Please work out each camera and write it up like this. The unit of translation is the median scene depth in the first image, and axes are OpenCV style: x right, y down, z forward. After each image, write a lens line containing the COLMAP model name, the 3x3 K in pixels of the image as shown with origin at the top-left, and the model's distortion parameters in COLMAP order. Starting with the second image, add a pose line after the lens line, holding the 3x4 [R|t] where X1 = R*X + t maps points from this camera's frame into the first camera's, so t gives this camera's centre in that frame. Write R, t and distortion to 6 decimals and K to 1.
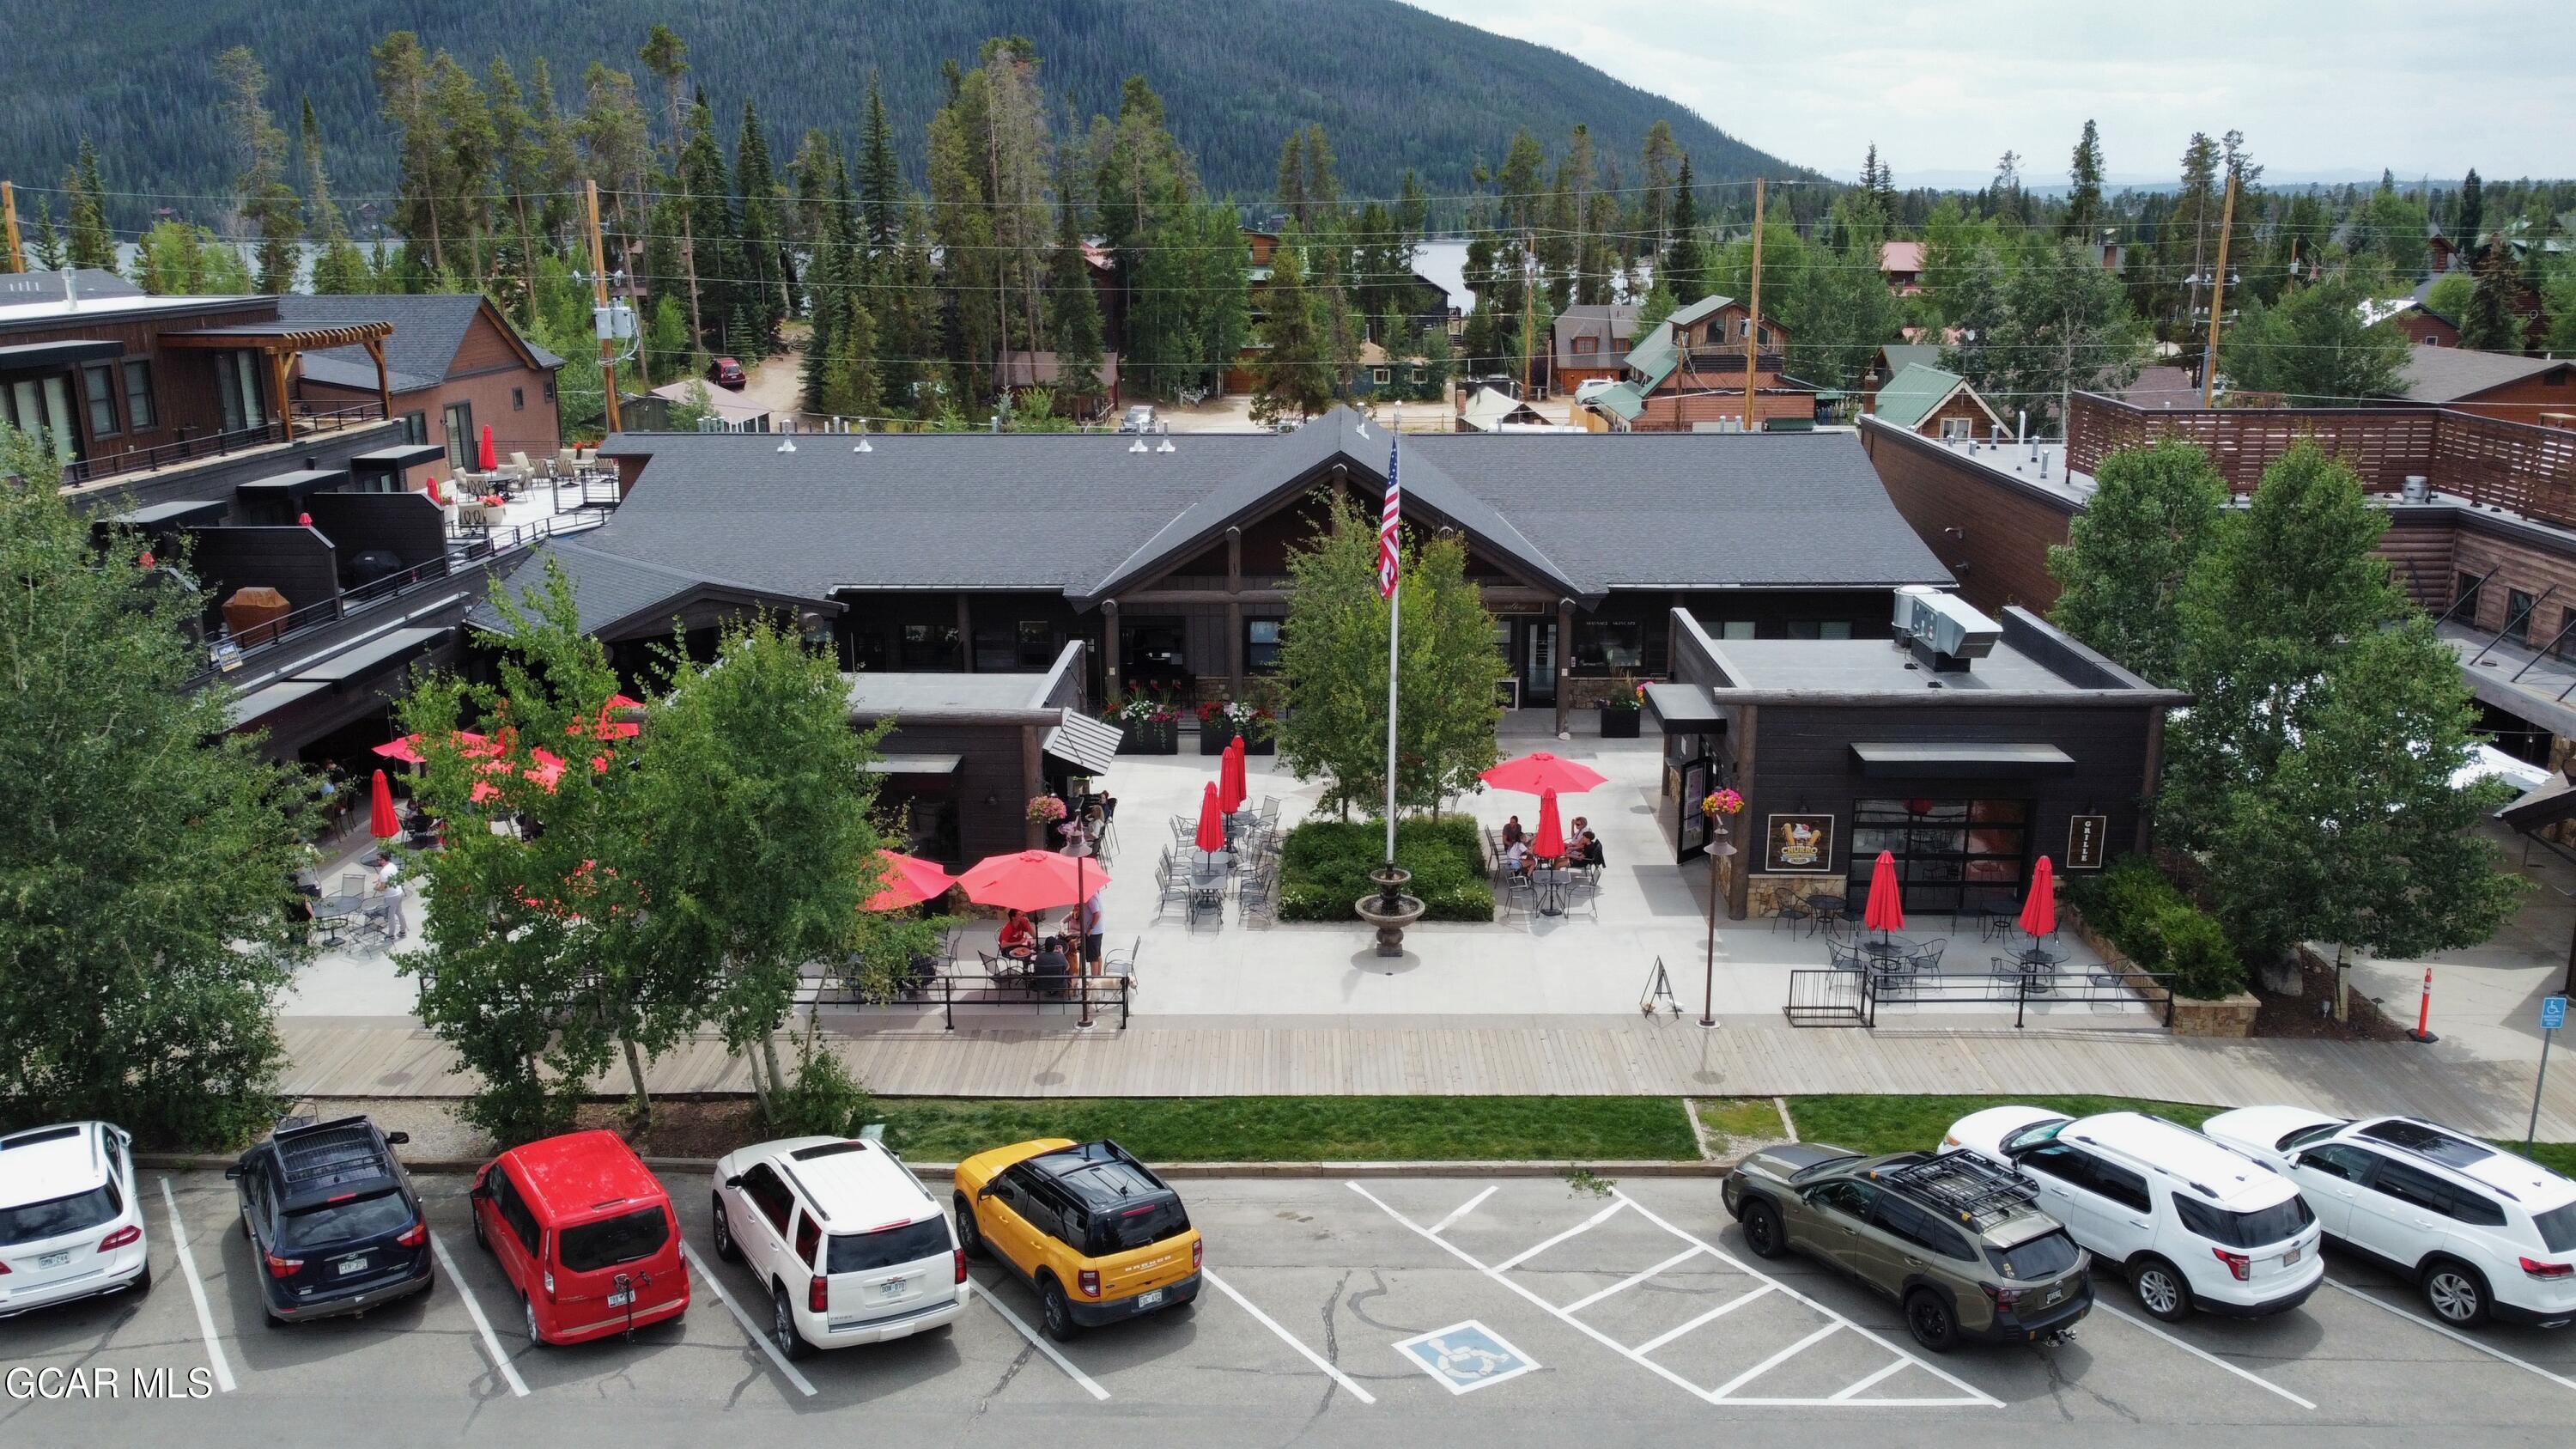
lens RADIAL K [[1963.3, 0, 1290.2], [0, 1963.3, 706.2], [0, 0, 1]] dist [-0.000538, -0.002885]
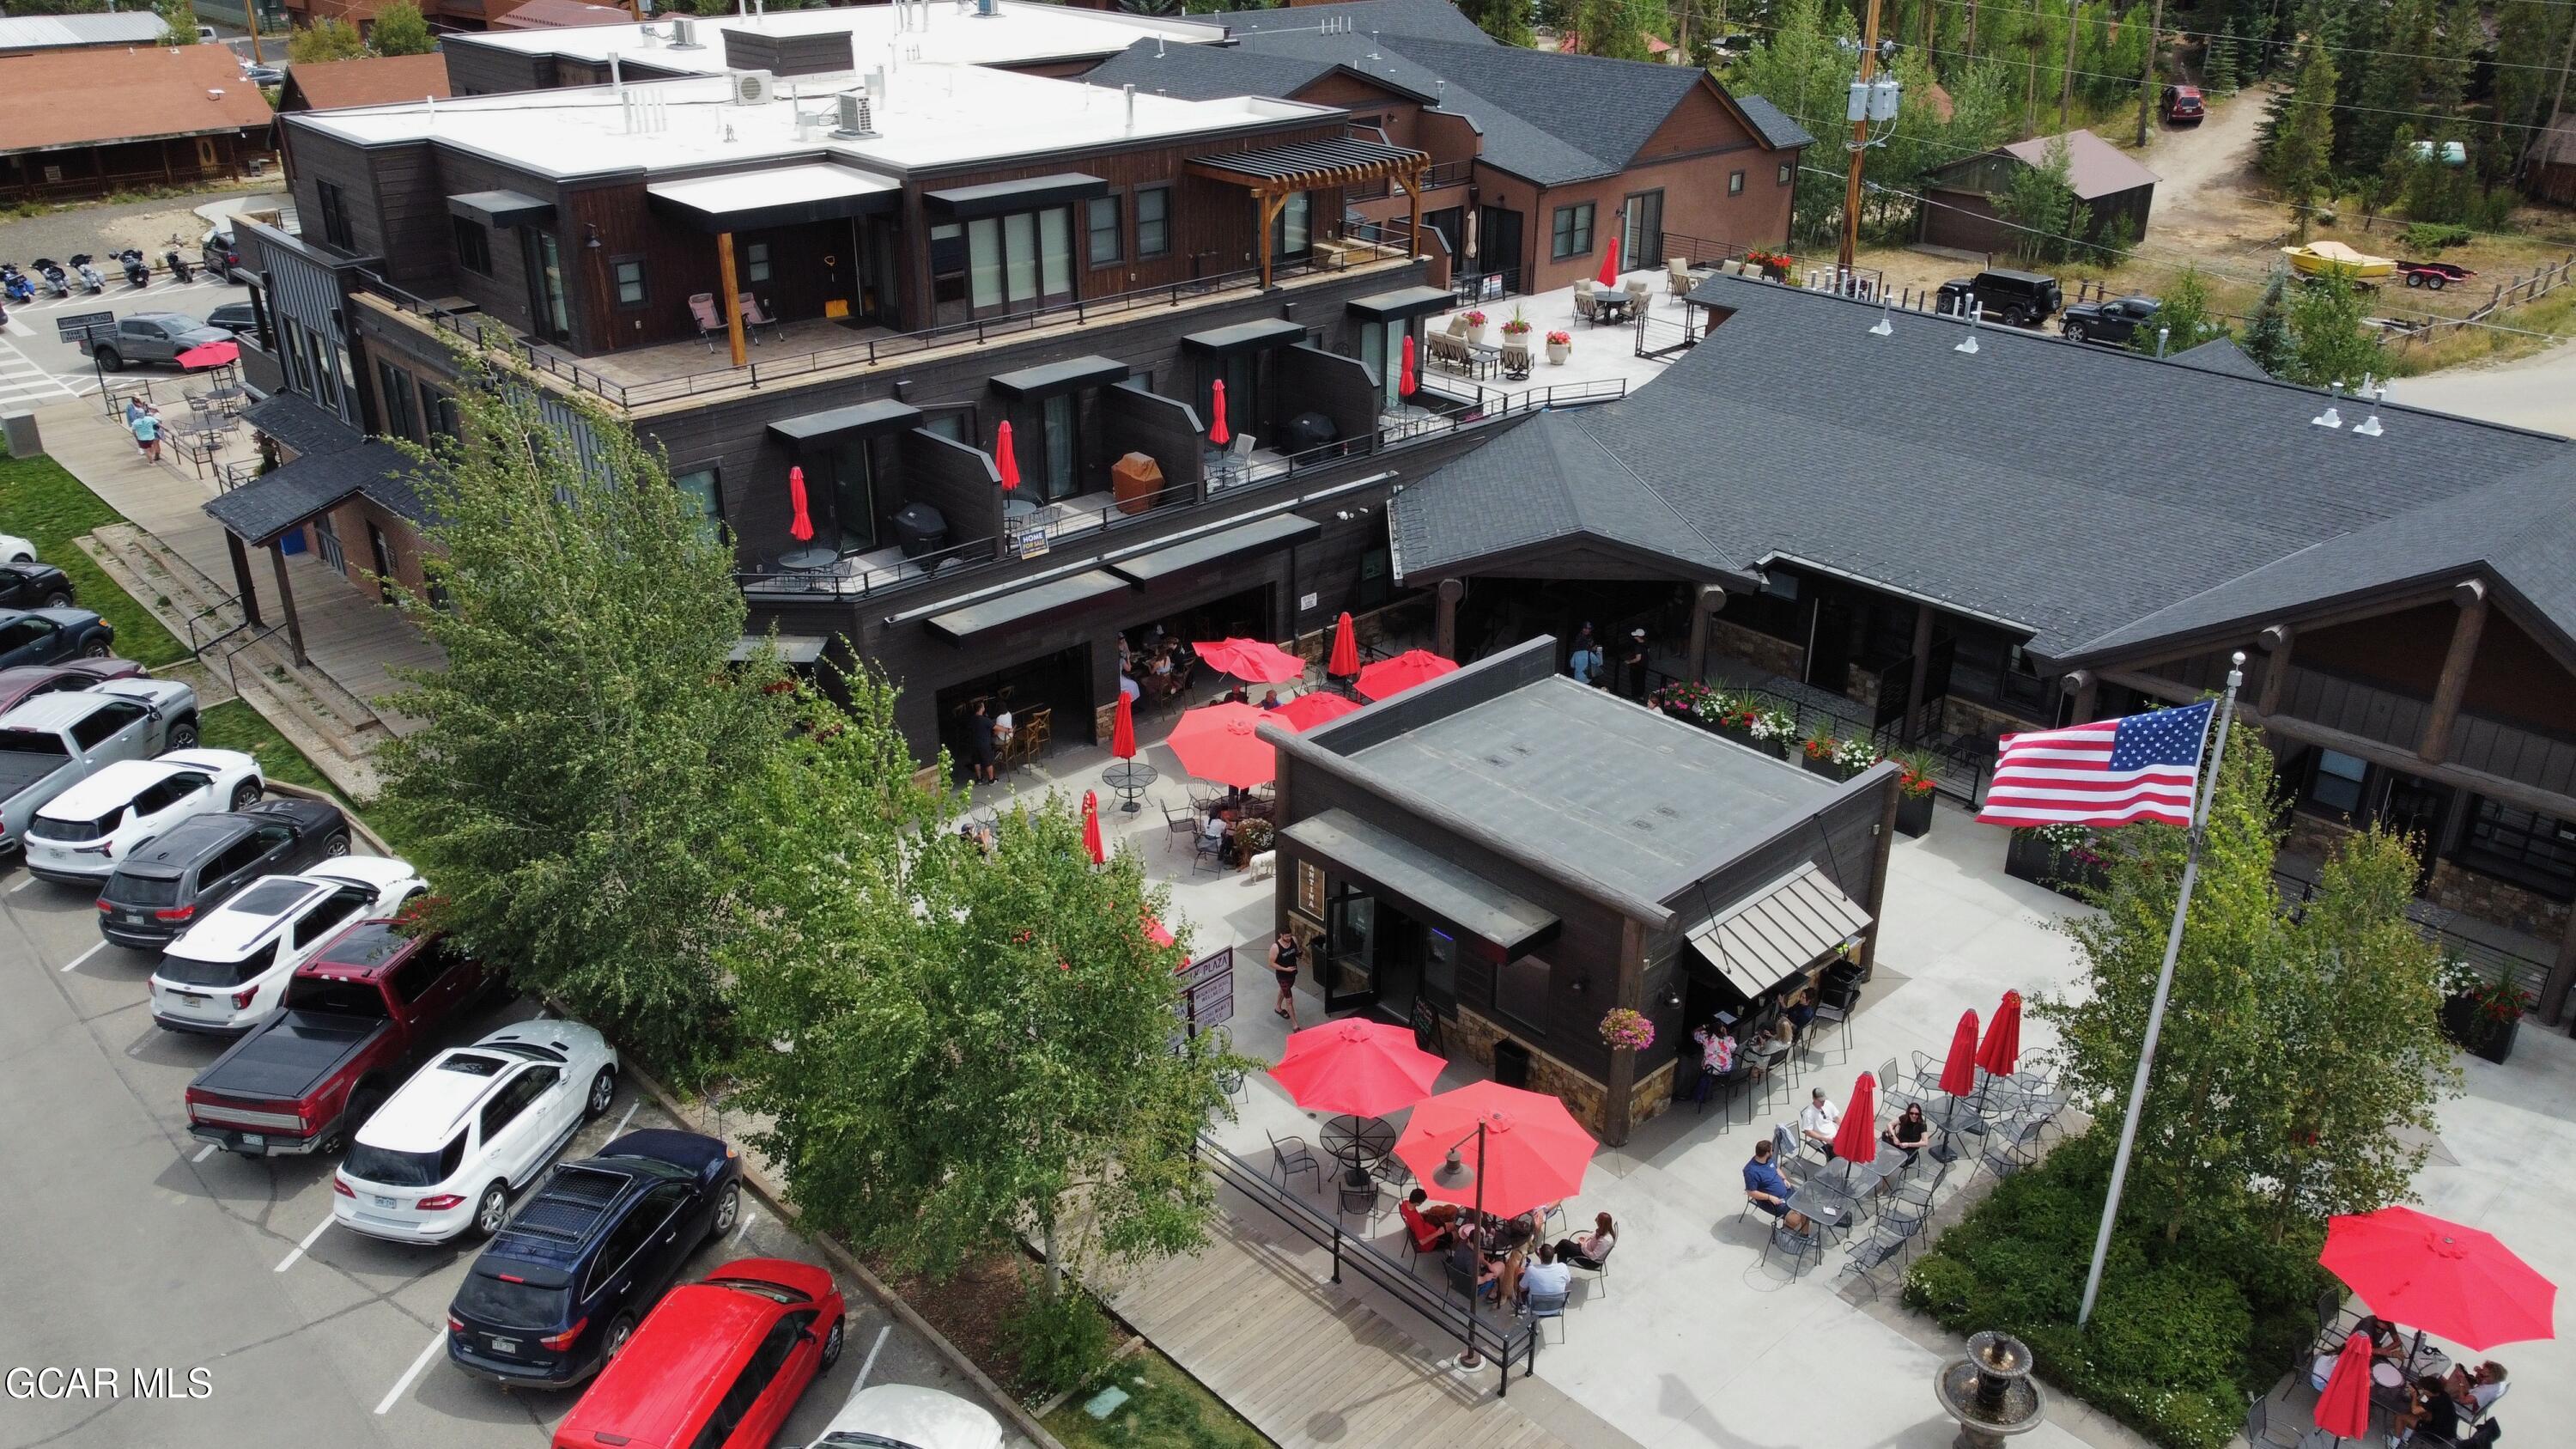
lens RADIAL K [[1963.3, 0, 1290.2], [0, 1963.3, 706.2], [0, 0, 1]] dist [-0.000538, -0.002885]
pose [[0.702639, 0.302748, -0.643927, 0.229327], [-0.180040, 0.951165, 0.250742, -0.227366], [0.688392, -0.060249, 0.722832, 0.367171]]
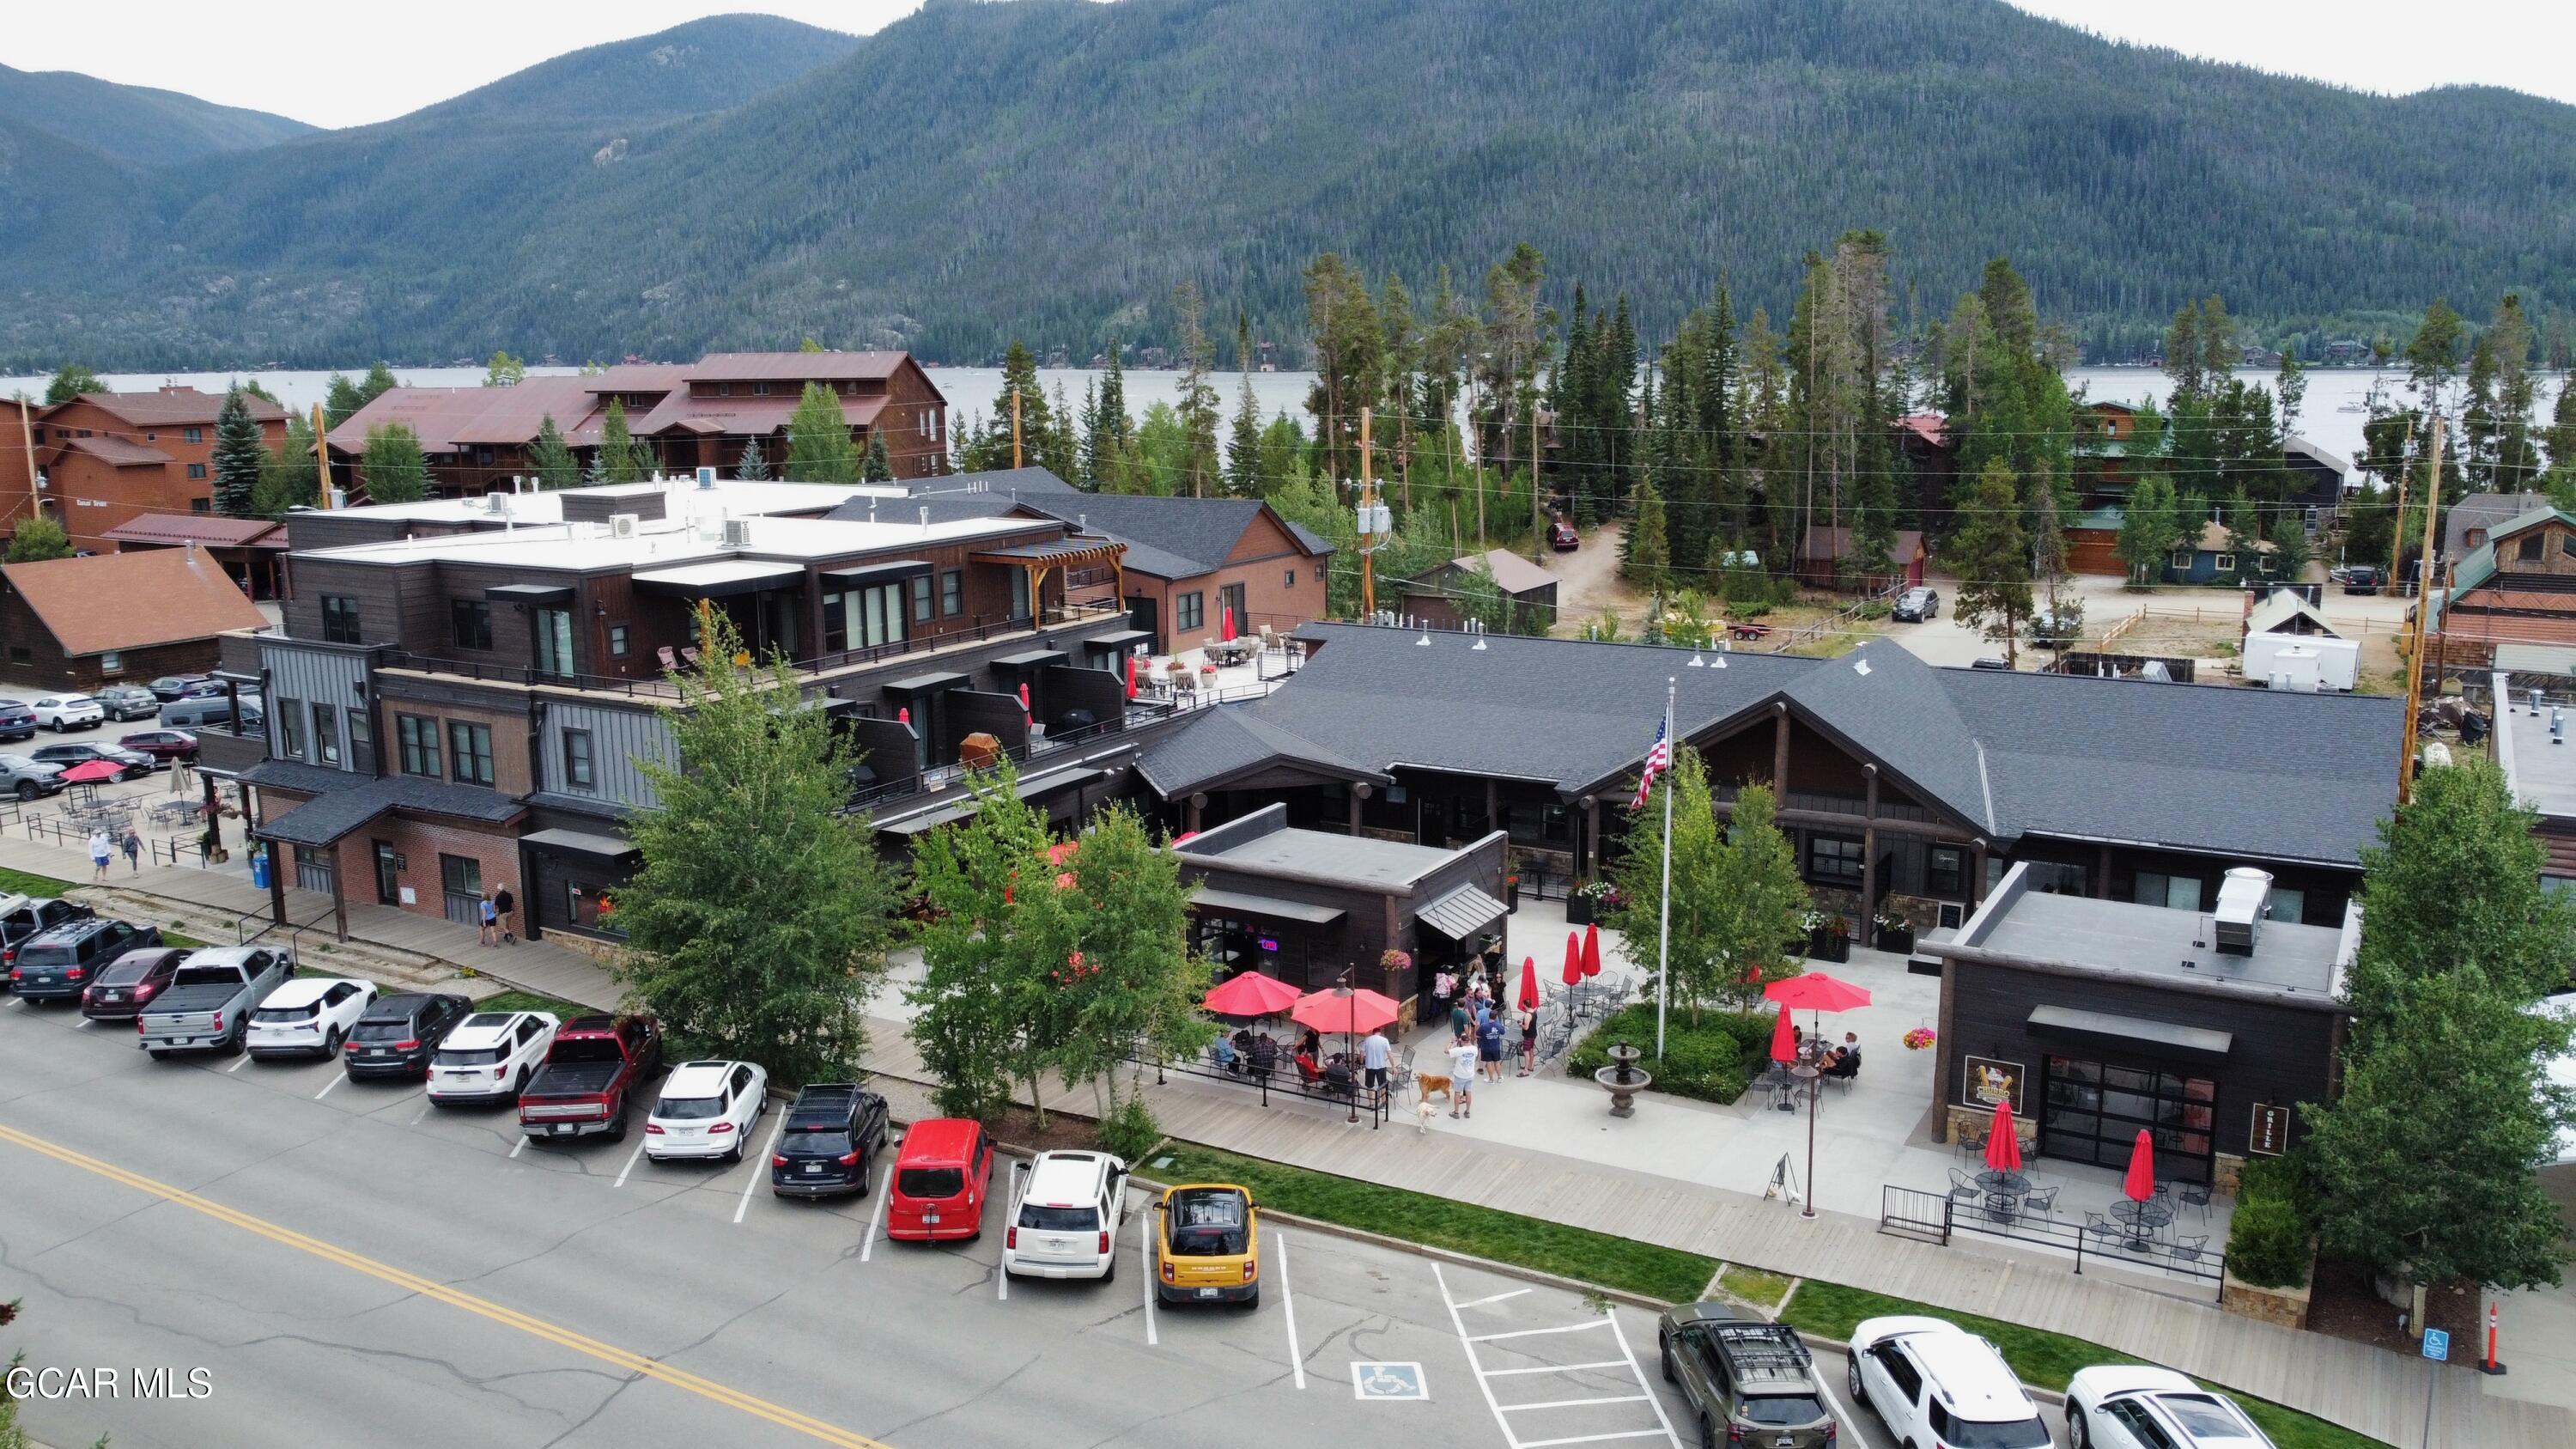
lens RADIAL K [[1963.3, 0, 1290.2], [0, 1963.3, 706.2], [0, 0, 1]] dist [-0.000538, -0.002885]
pose [[0.874938, 0.082798, -0.477104, 0.428439], [-0.110672, 0.993387, -0.030561, -0.069048], [0.471418, 0.079541, 0.878315, -0.215181]]
